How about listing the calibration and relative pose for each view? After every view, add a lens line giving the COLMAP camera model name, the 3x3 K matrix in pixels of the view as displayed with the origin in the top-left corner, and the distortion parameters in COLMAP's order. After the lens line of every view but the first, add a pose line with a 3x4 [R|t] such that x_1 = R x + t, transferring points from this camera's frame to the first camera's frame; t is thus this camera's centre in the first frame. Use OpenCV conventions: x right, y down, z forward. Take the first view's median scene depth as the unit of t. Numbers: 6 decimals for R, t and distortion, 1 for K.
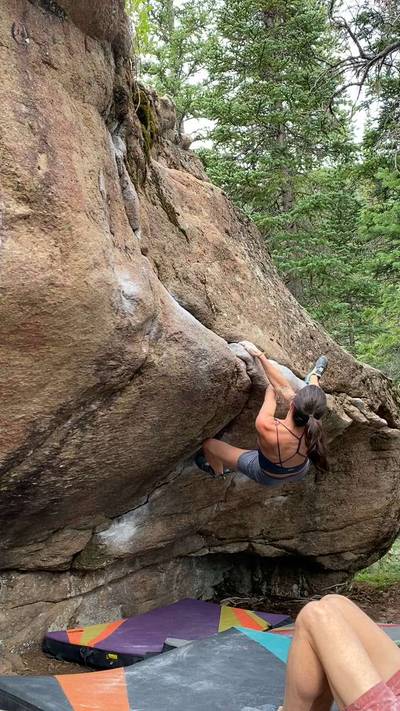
lens RADIAL K [[635.3, 0, 200.0], [0, 635.3, 355.5], [0, 0, 1]] dist [0.104493, -0.242783]
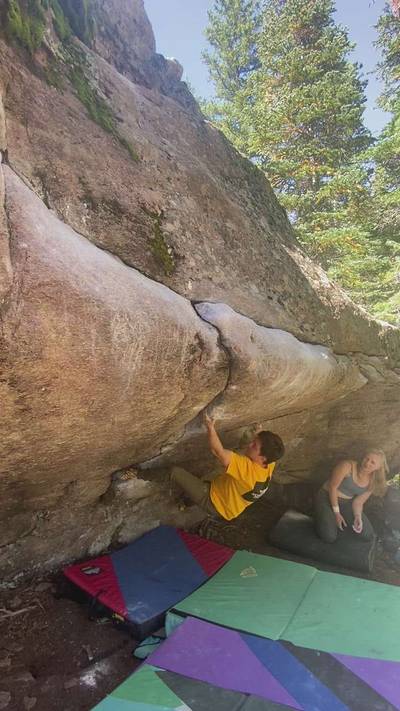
lens RADIAL K [[331.0, 0, 198.6], [0, 331.0, 358.0], [0, 0, 1]] dist [0.010441, -0.019503]
pose [[0.975609, 0.005495, -0.219445, 0.112345], [0.022708, 0.991797, 0.125790, -0.003296], [0.218336, -0.127705, 0.967482, 0.533210]]
